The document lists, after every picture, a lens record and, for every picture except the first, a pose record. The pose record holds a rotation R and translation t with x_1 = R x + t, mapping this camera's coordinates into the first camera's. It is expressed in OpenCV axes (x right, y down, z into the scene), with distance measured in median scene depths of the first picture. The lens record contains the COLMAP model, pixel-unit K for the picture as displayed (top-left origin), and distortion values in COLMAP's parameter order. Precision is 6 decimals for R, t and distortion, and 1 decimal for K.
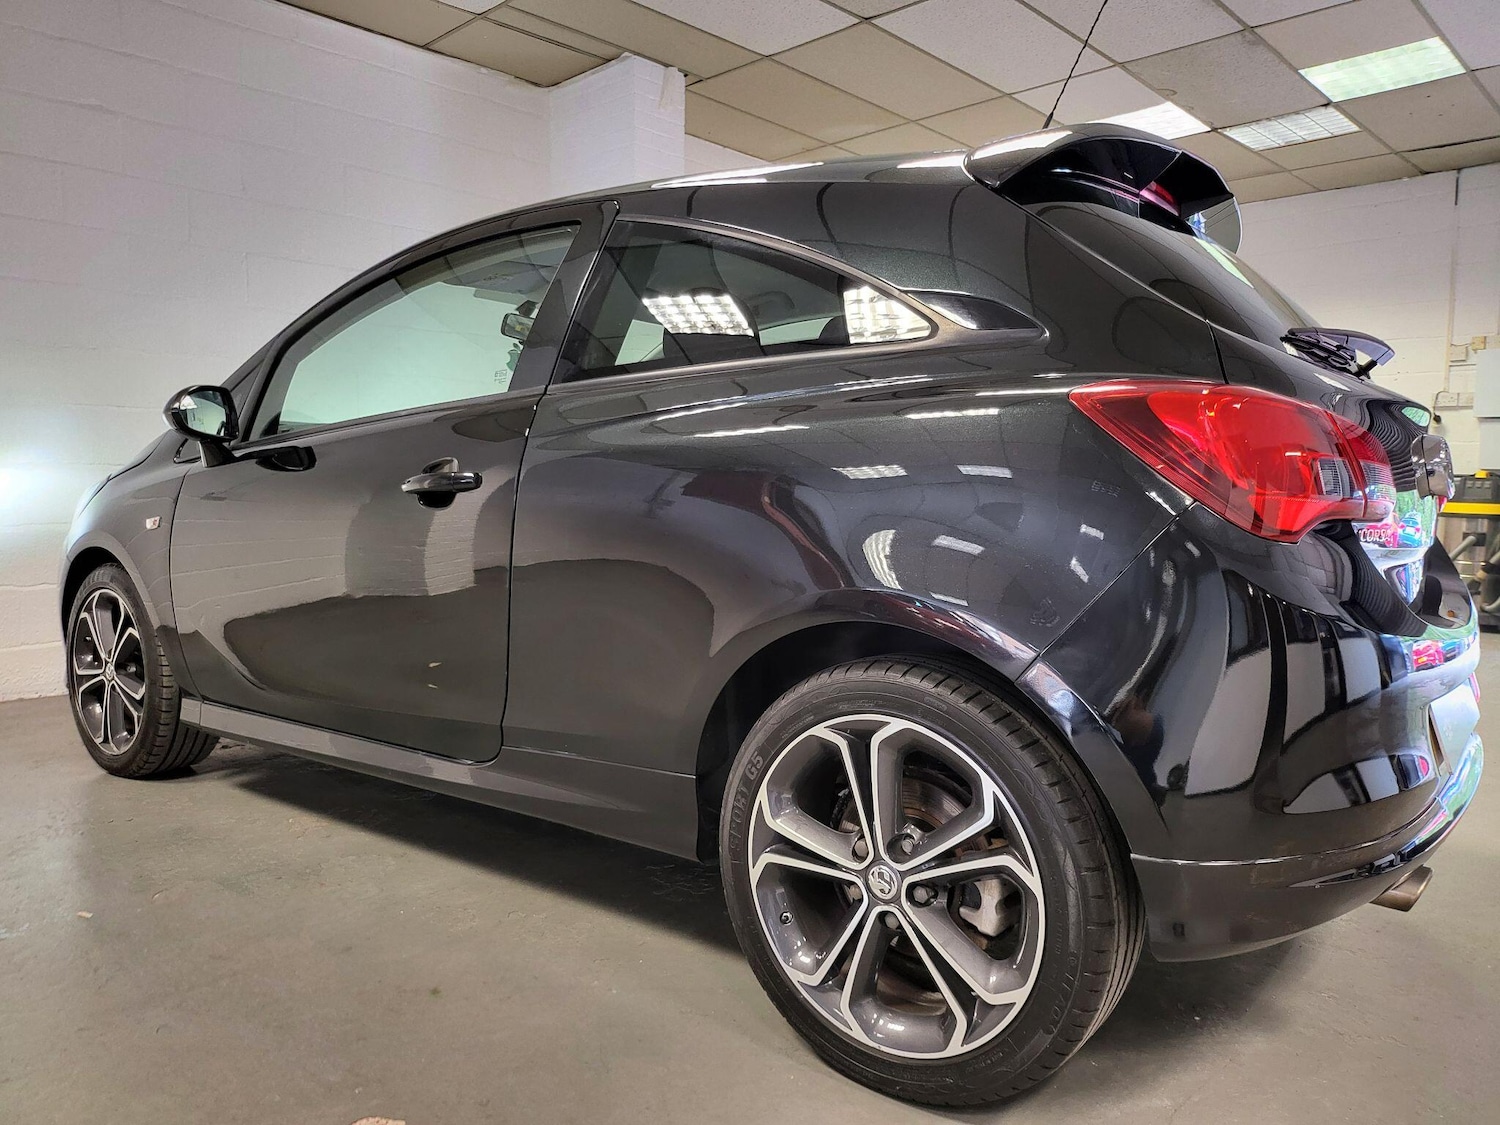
lens RADIAL K [[1088.5, 0, 738.3], [0, 1088.5, 576.6], [0, 0, 1]] dist [0.039660, -0.034824]
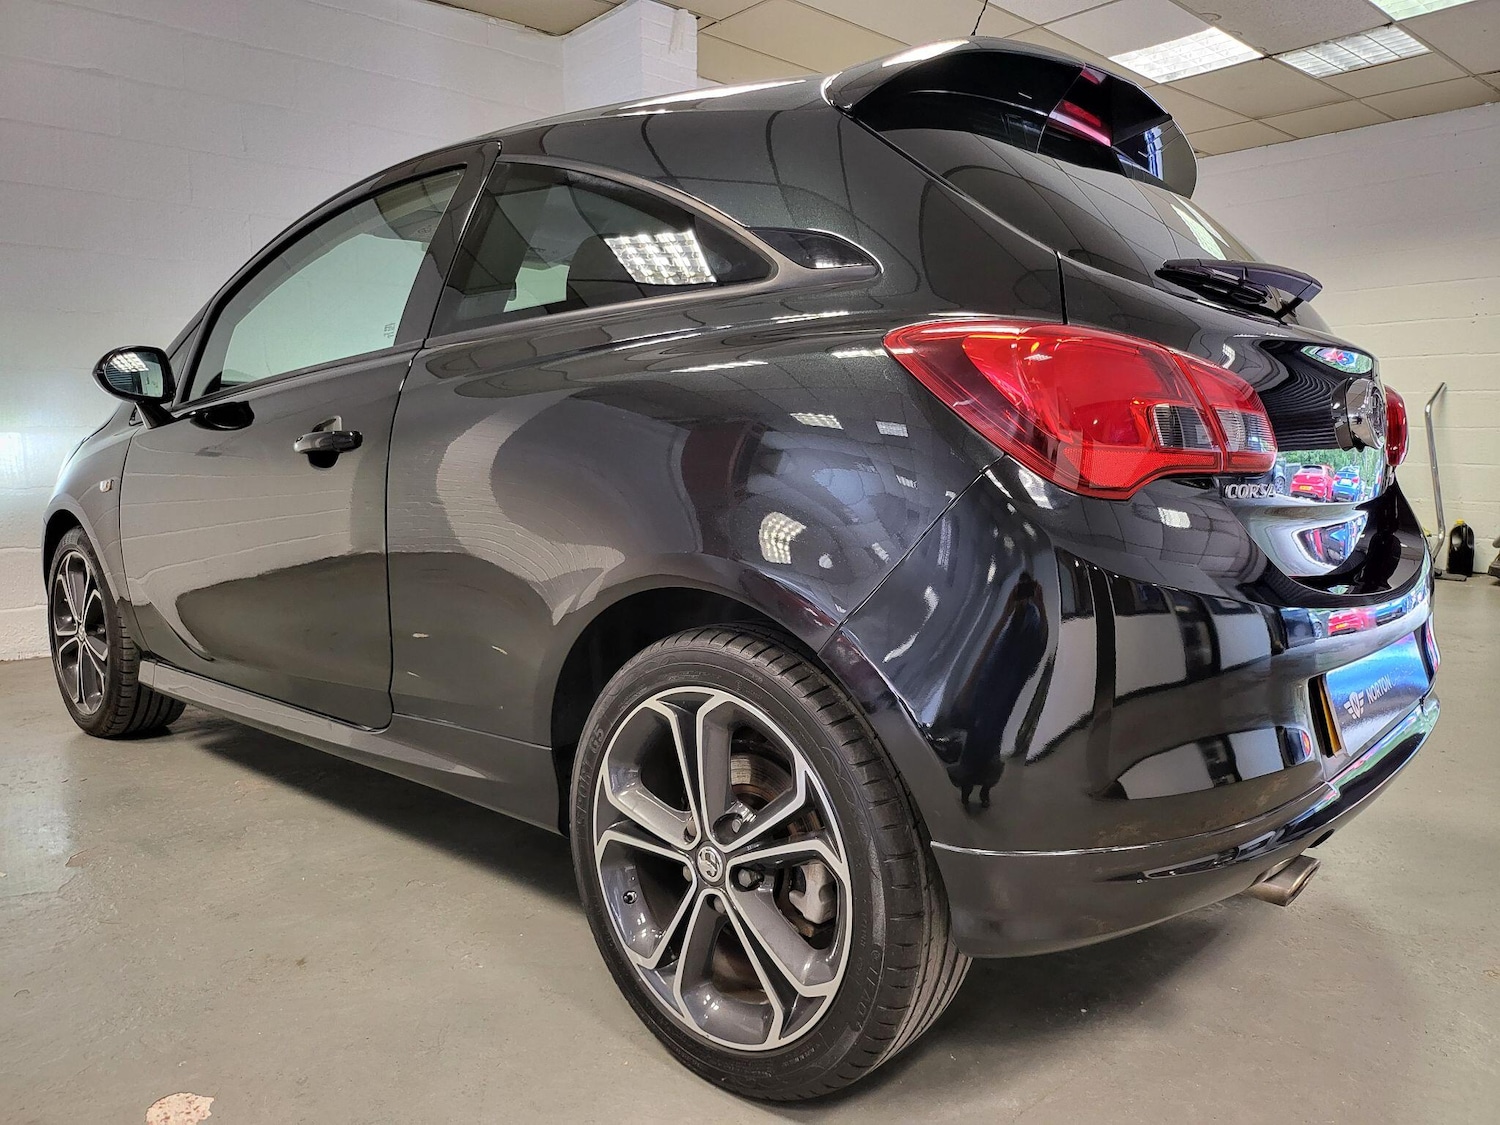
lens RADIAL K [[1098.1, 0, 744.7], [0, 1098.1, 573.9], [0, 0, 1]] dist [0.017096, -0.008541]
pose [[0.997242, -0.000011, -0.074225, 0.215880], [0.002525, 0.999426, 0.033772, -0.000973], [0.074182, -0.033866, 0.996670, 0.064420]]
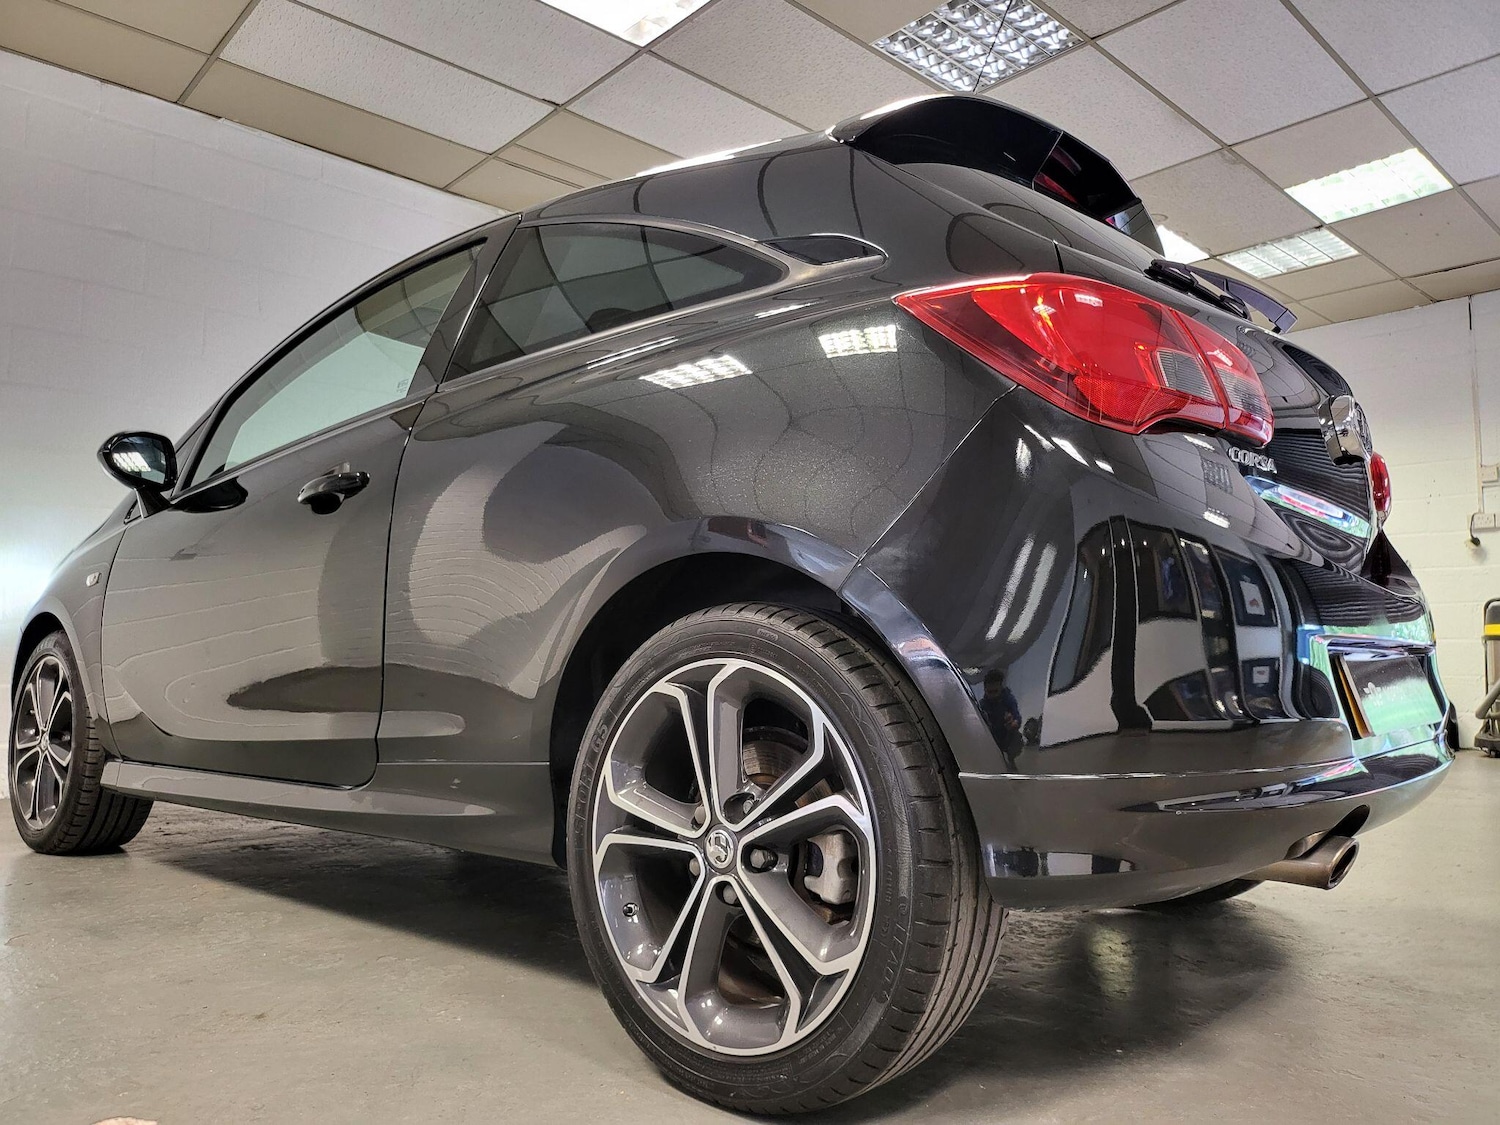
lens RADIAL K [[1102.8, 0, 750.0], [0, 1102.8, 562.5], [0, 0, 1]] dist [0.011547, 0.000844]
pose [[0.998845, -0.006123, -0.047664, 0.186722], [-0.002348, 0.984449, -0.175654, 0.193643], [0.047998, 0.175563, 0.983297, 0.076356]]
